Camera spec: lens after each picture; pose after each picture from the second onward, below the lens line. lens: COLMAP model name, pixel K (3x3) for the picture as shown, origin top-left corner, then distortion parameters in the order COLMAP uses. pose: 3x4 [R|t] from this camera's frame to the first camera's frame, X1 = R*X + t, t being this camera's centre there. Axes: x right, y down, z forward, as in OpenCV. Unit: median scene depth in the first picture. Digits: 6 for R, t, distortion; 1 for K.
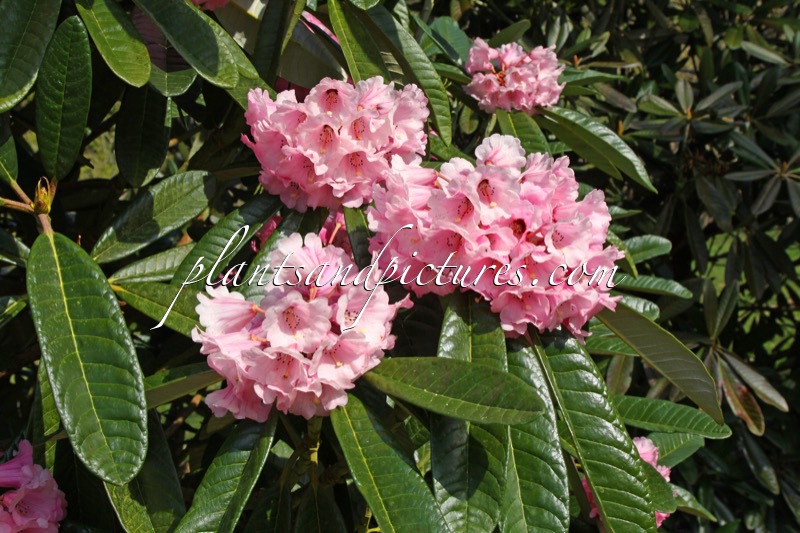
lens RADIAL K [[1489.8, 0, 400.0], [0, 1489.8, 266.5], [0, 0, 1]] dist [-0.001188, -0.004687]
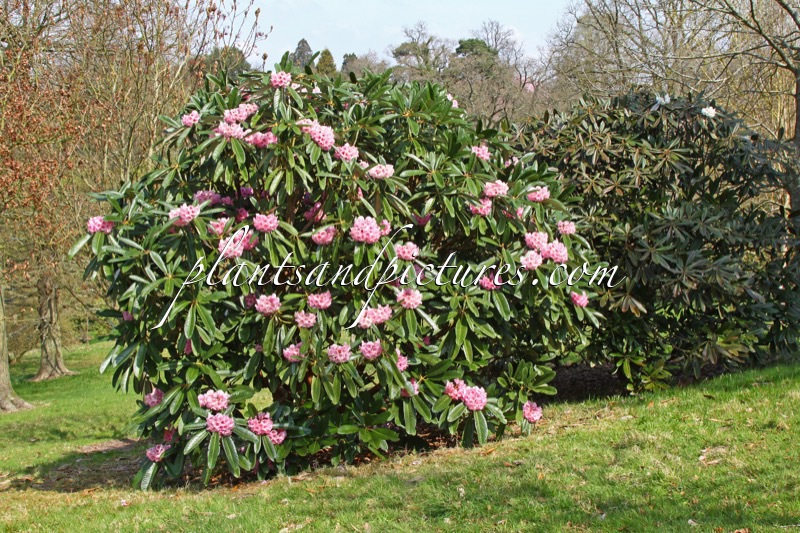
lens RADIAL K [[1042.5, 0, 400.0], [0, 1042.5, 266.5], [0, 0, 1]] dist [0.000213, 0.000216]
pose [[0.988196, 0.046538, -0.145958, 0.059605], [-0.052925, 0.997790, -0.040183, 0.328853], [0.143765, 0.047434, 0.988474, -4.731164]]
